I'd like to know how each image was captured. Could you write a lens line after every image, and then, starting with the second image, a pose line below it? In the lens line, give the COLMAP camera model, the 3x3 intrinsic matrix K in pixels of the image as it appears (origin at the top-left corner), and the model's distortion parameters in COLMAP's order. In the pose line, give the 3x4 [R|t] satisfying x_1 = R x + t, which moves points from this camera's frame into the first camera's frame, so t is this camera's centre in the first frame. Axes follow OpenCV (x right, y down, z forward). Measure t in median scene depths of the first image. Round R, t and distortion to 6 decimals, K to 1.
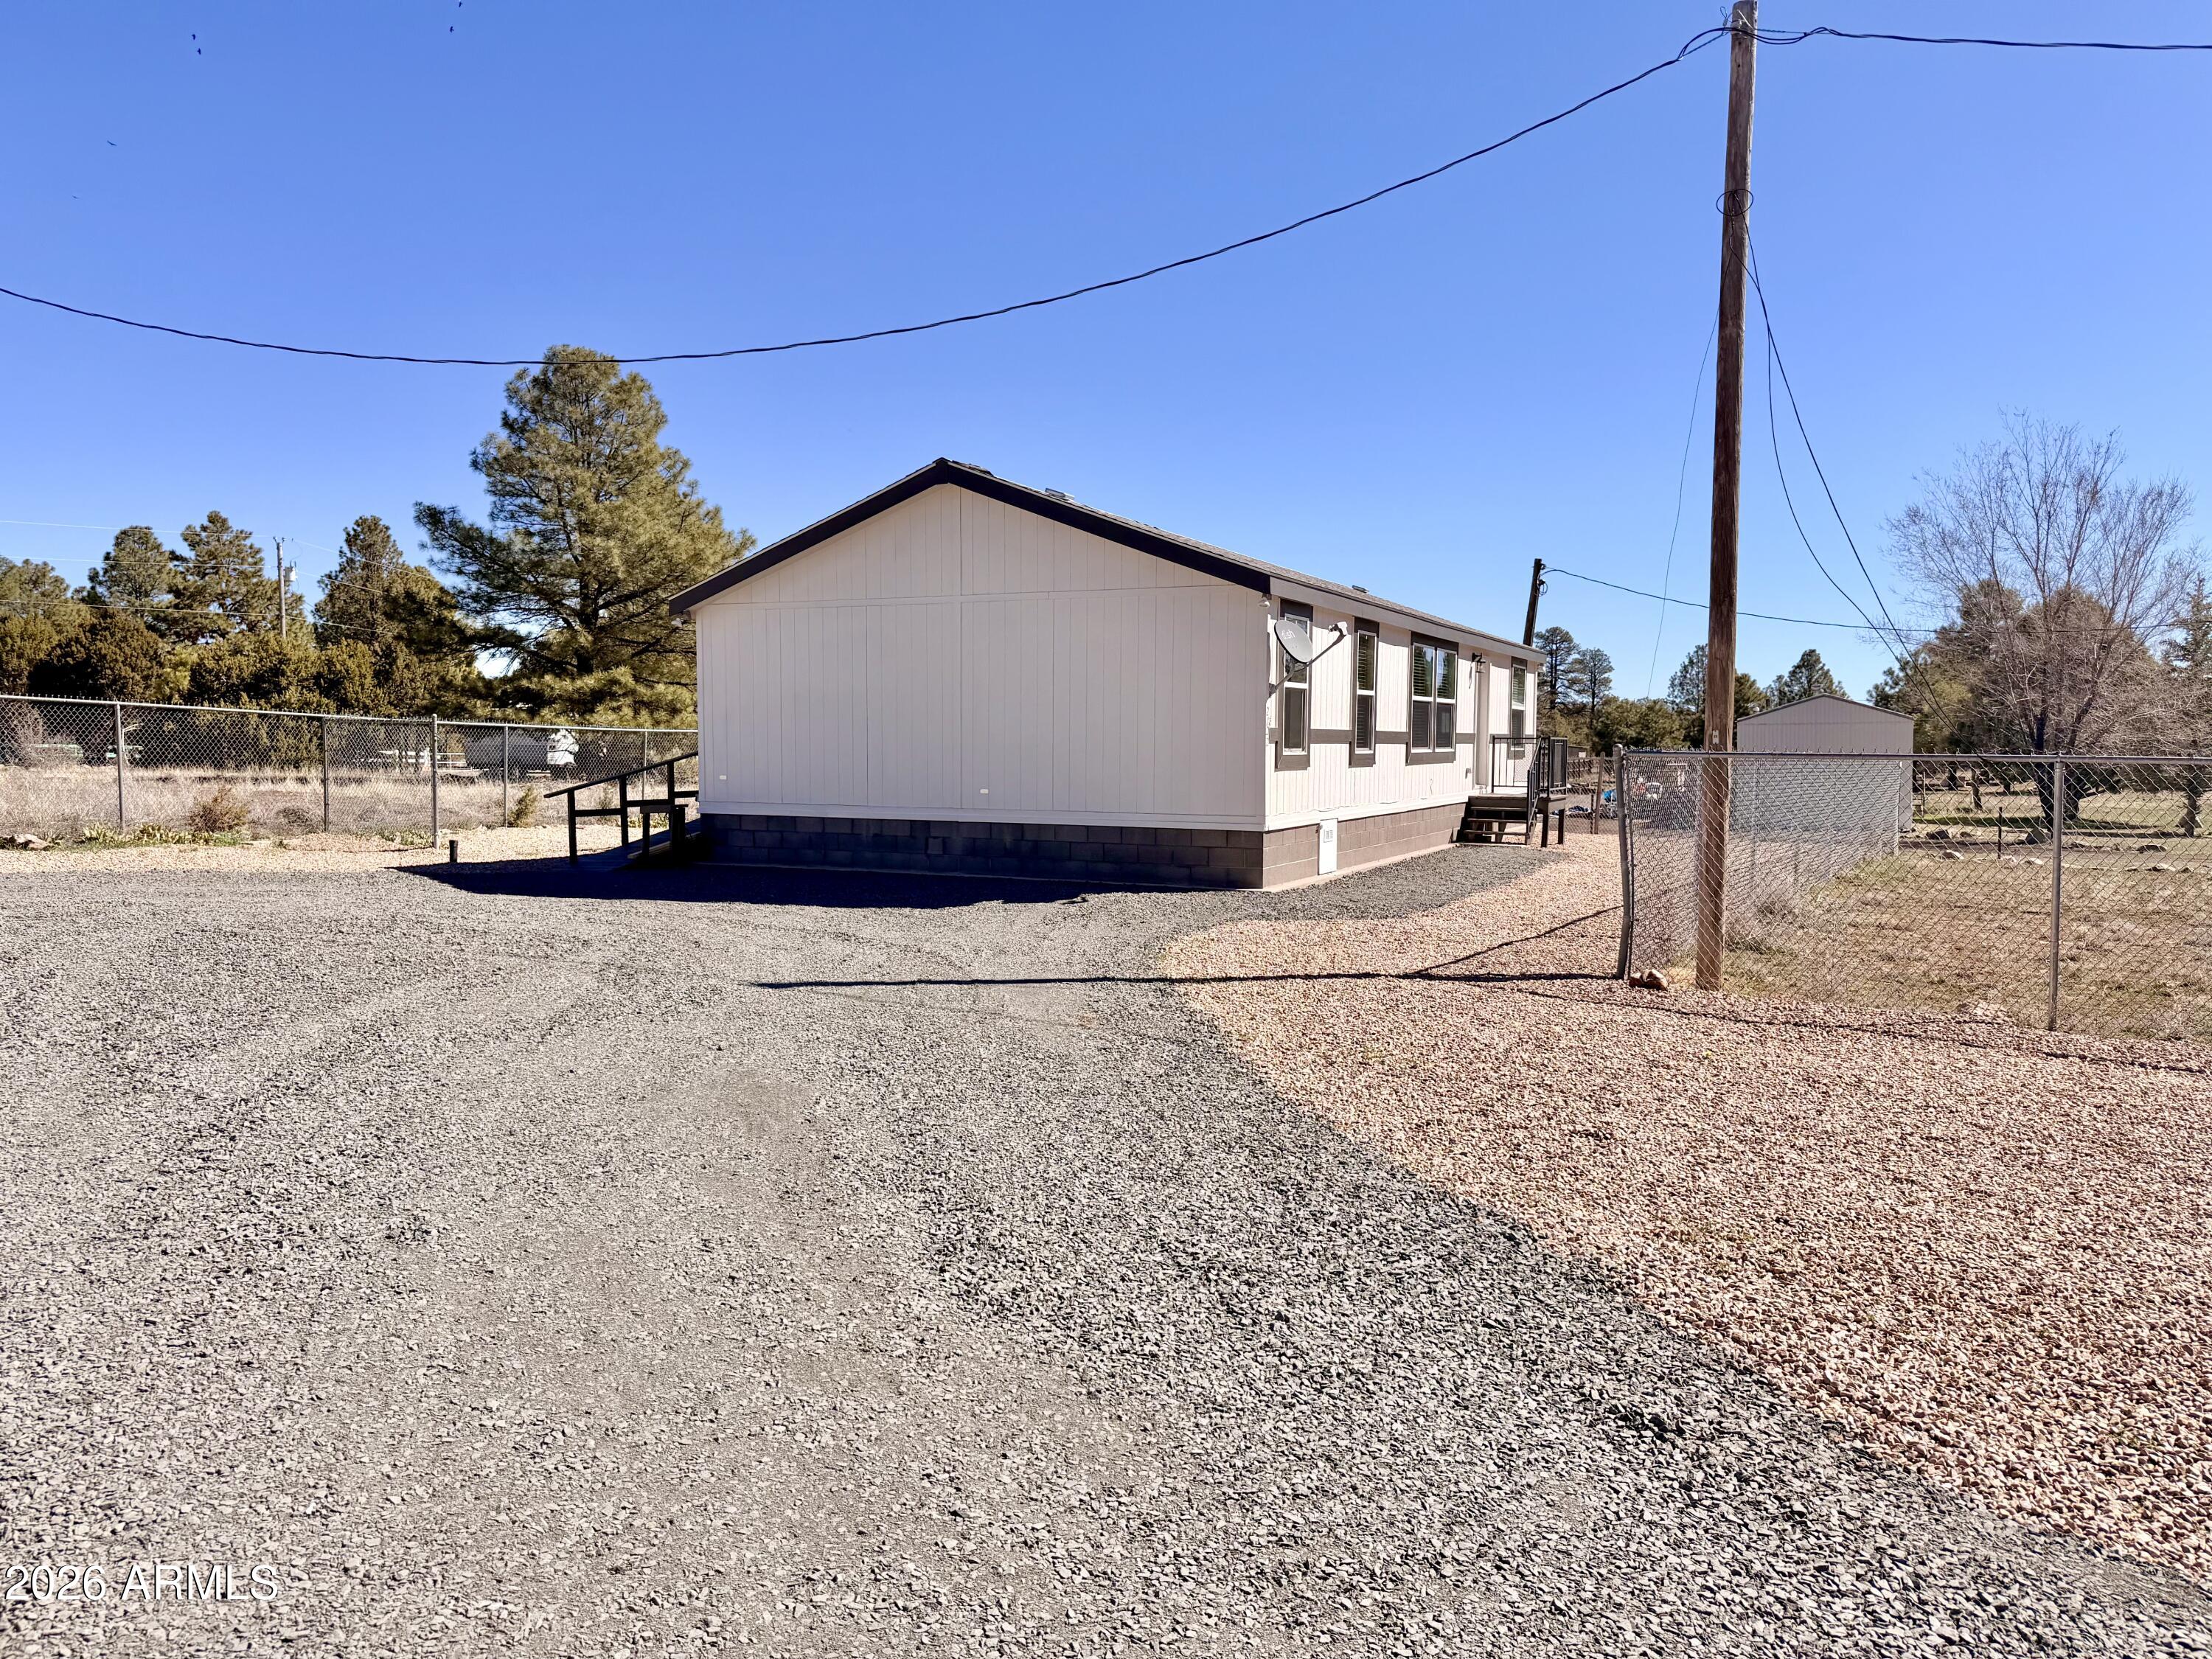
lens RADIAL K [[1549.8, 0, 1109.2], [0, 1549.8, 827.8], [0, 0, 1]] dist [0.047441, -0.069222]
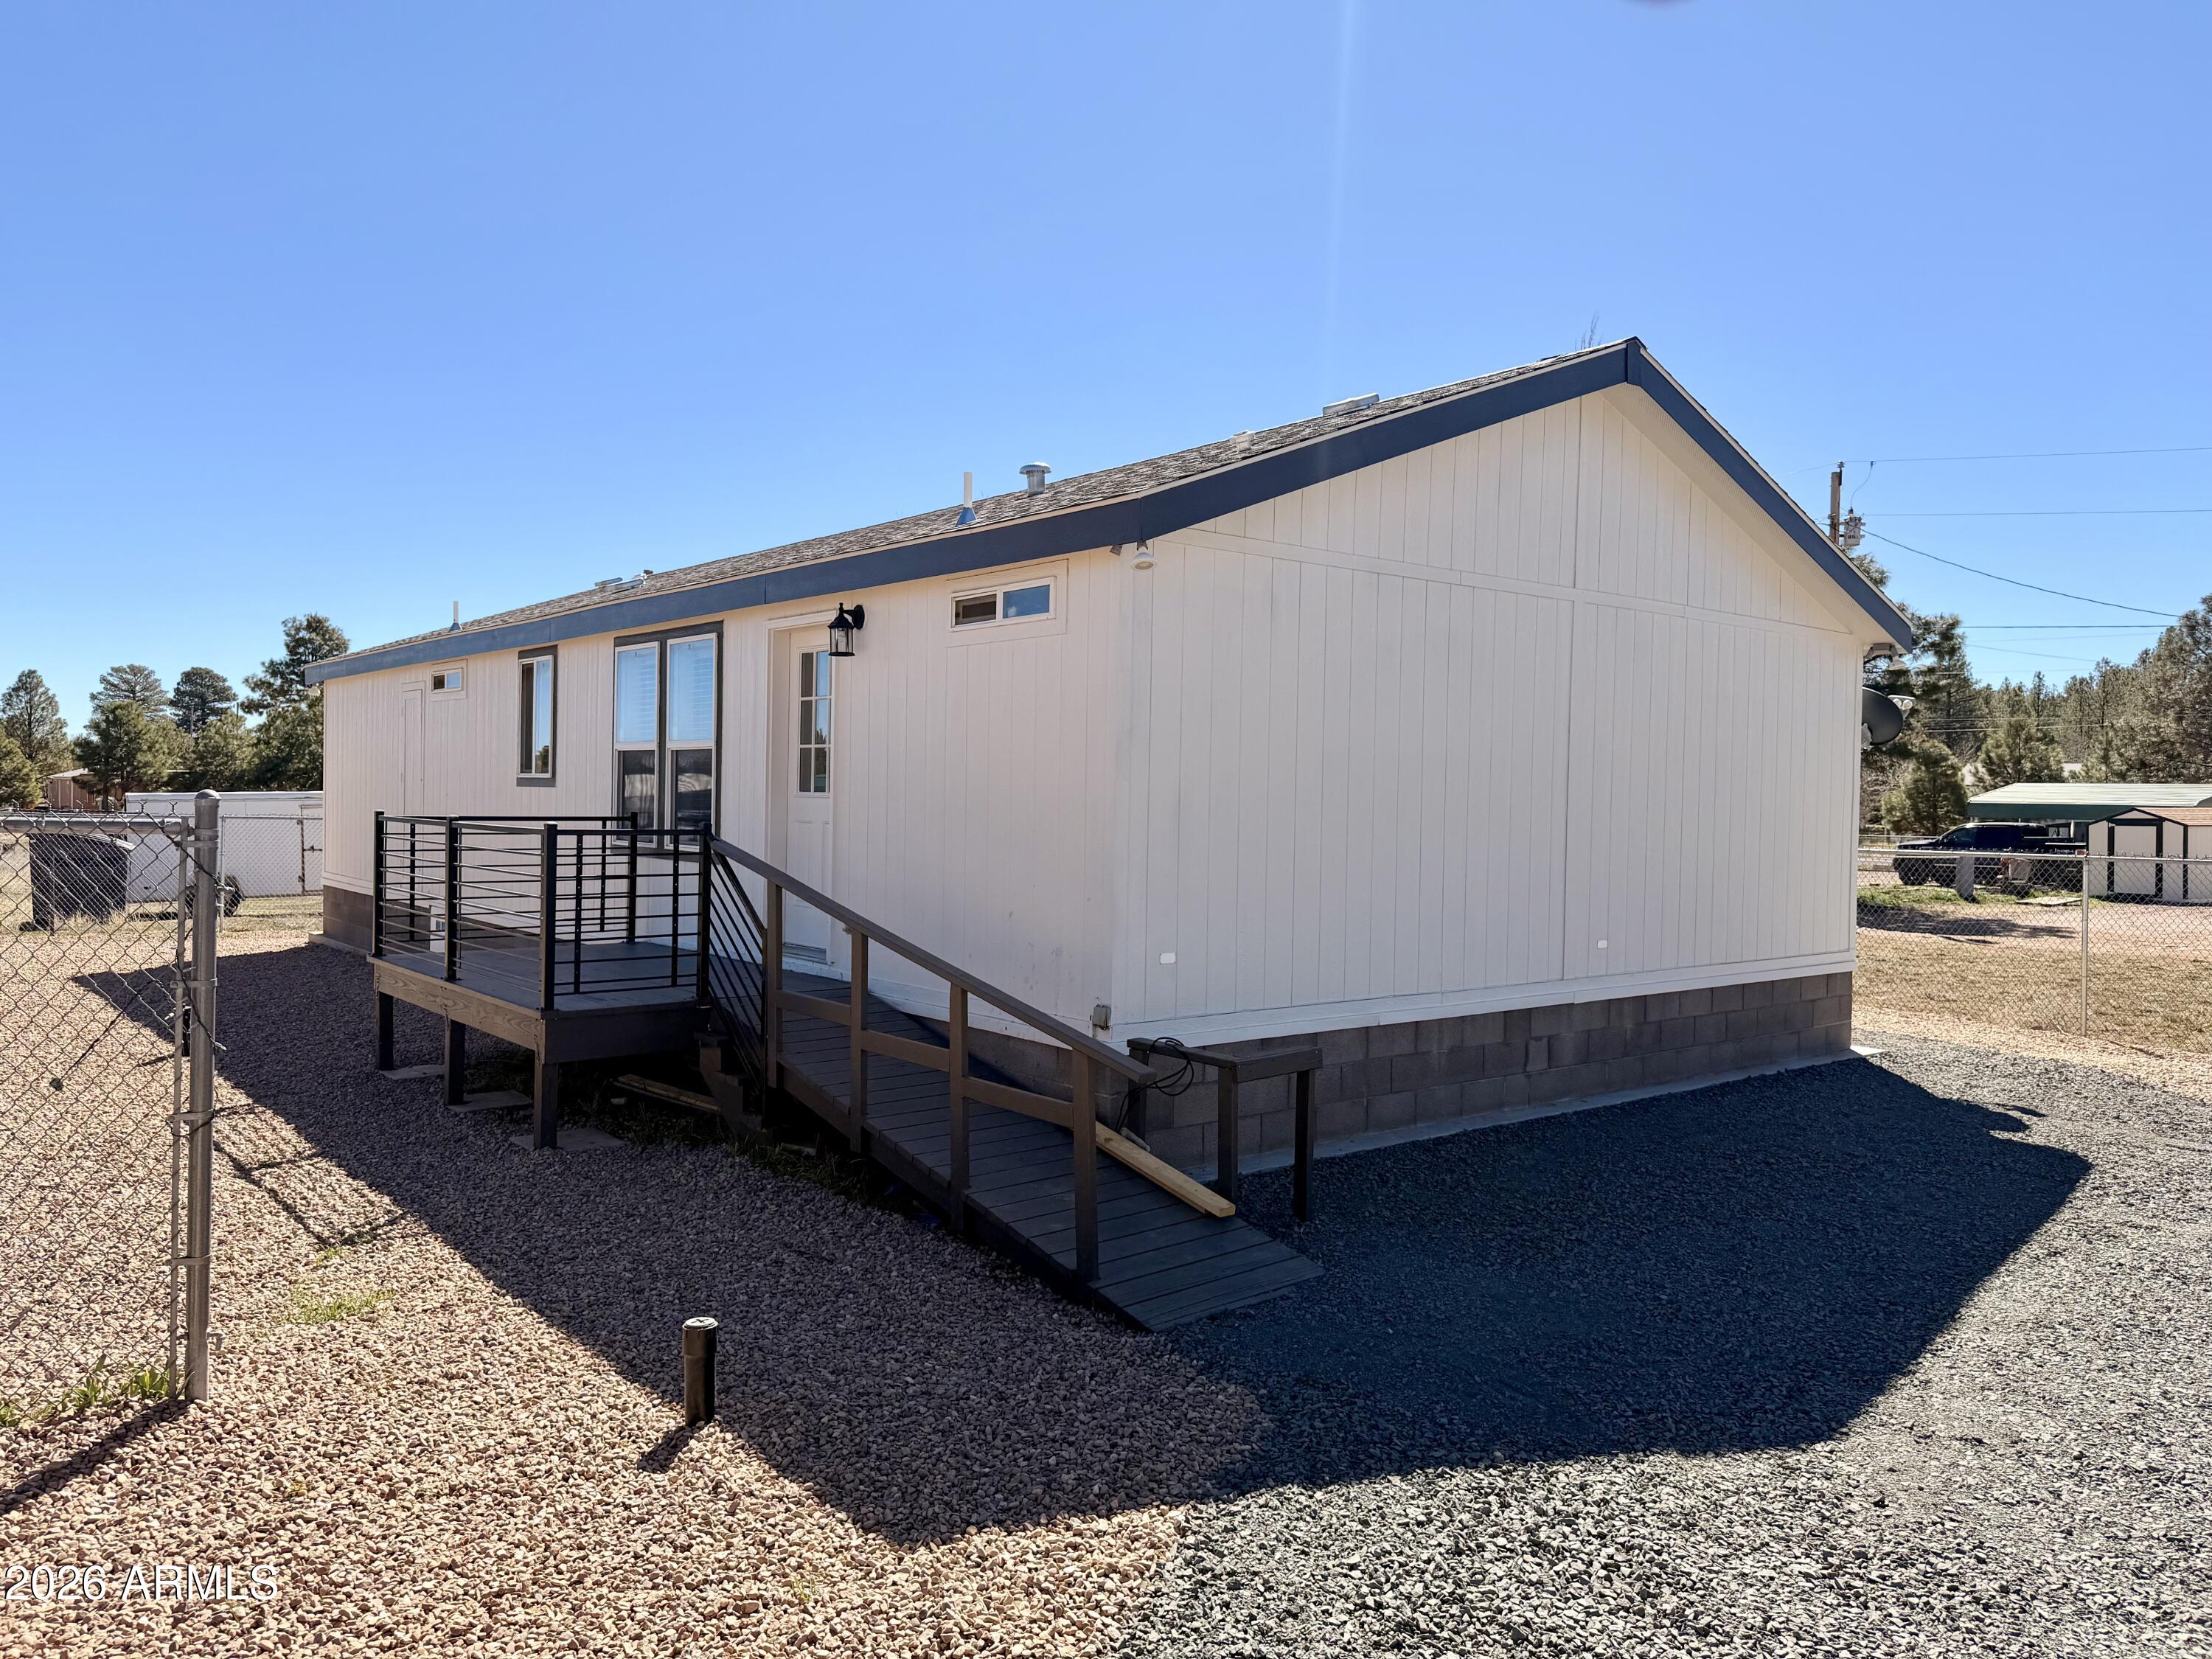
lens RADIAL K [[1549.8, 0, 1112.4], [0, 1549.8, 815.8], [0, 0, 1]] dist [0.047441, -0.069222]
pose [[0.444766, -0.014884, 0.895523, -0.540544], [0.028155, 0.999600, 0.002631, -0.062512], [-0.895204, 0.024043, 0.445007, 0.738490]]
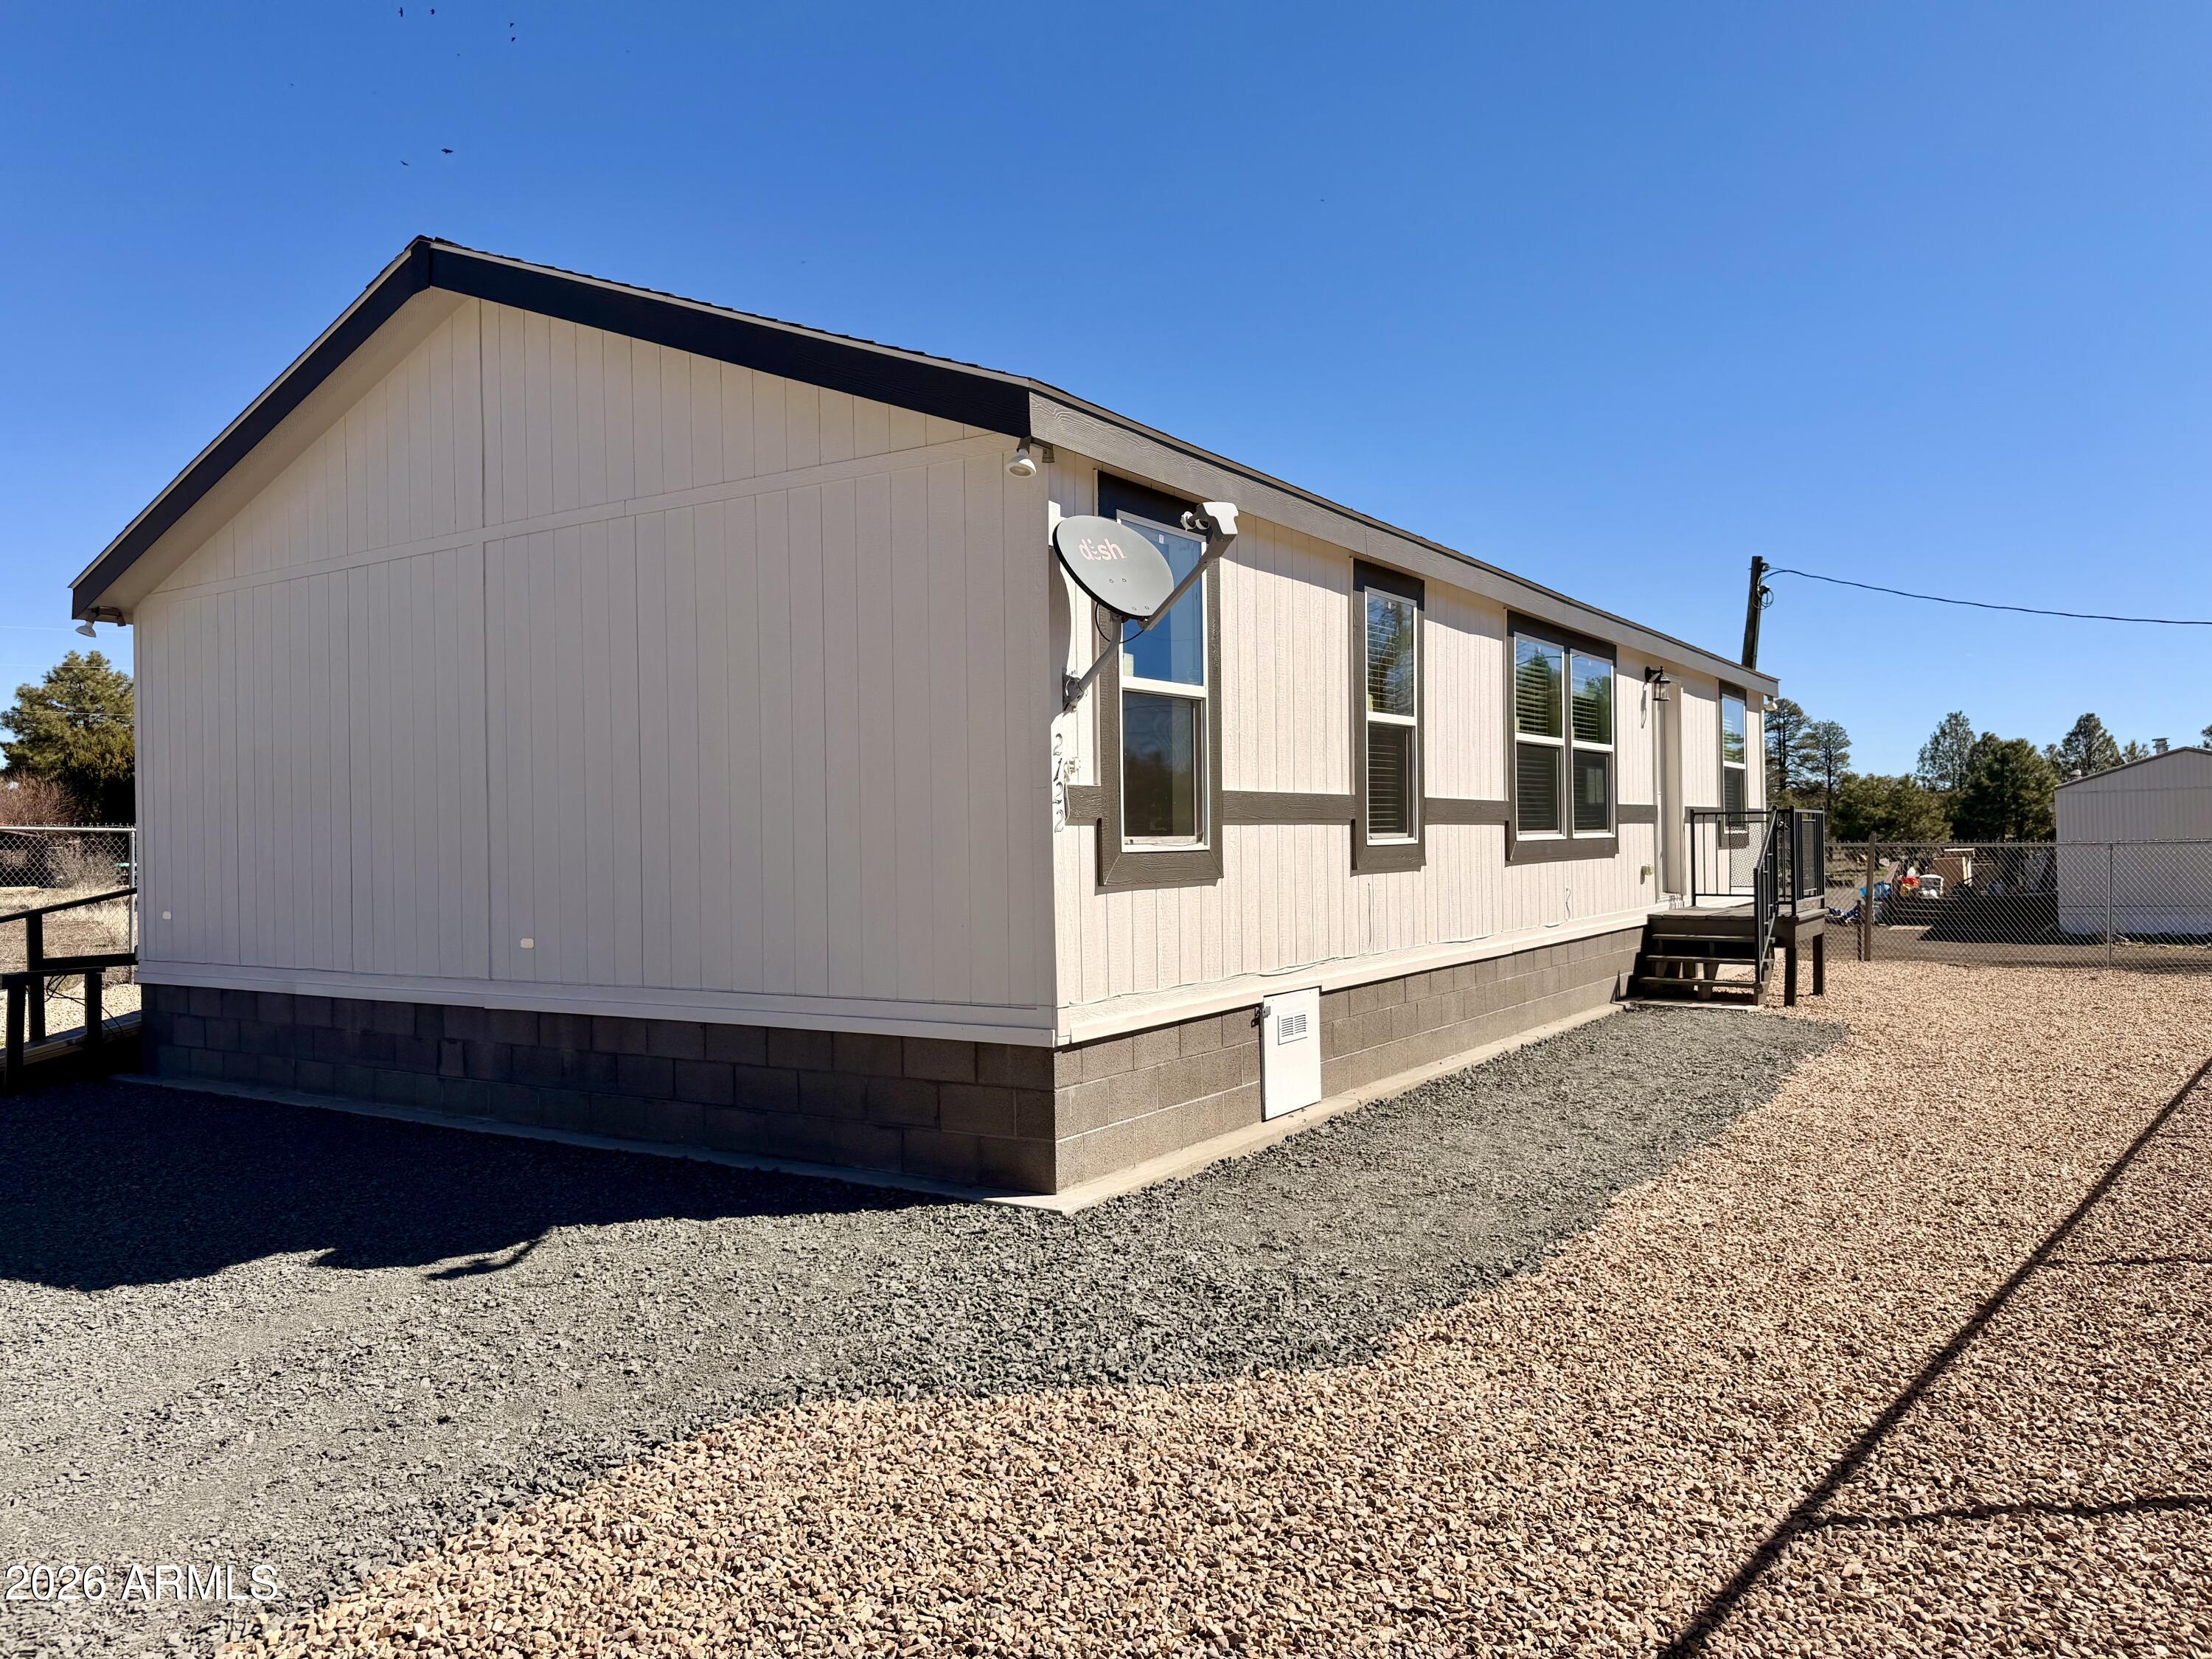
lens RADIAL K [[1549.8, 0, 1099.5], [0, 1549.8, 828.3], [0, 0, 1]] dist [0.047441, -0.069222]
pose [[0.990588, -0.022879, -0.134953, 0.123987], [0.014432, 0.997894, -0.063242, -0.021169], [0.136116, 0.060699, 0.988832, 0.456555]]
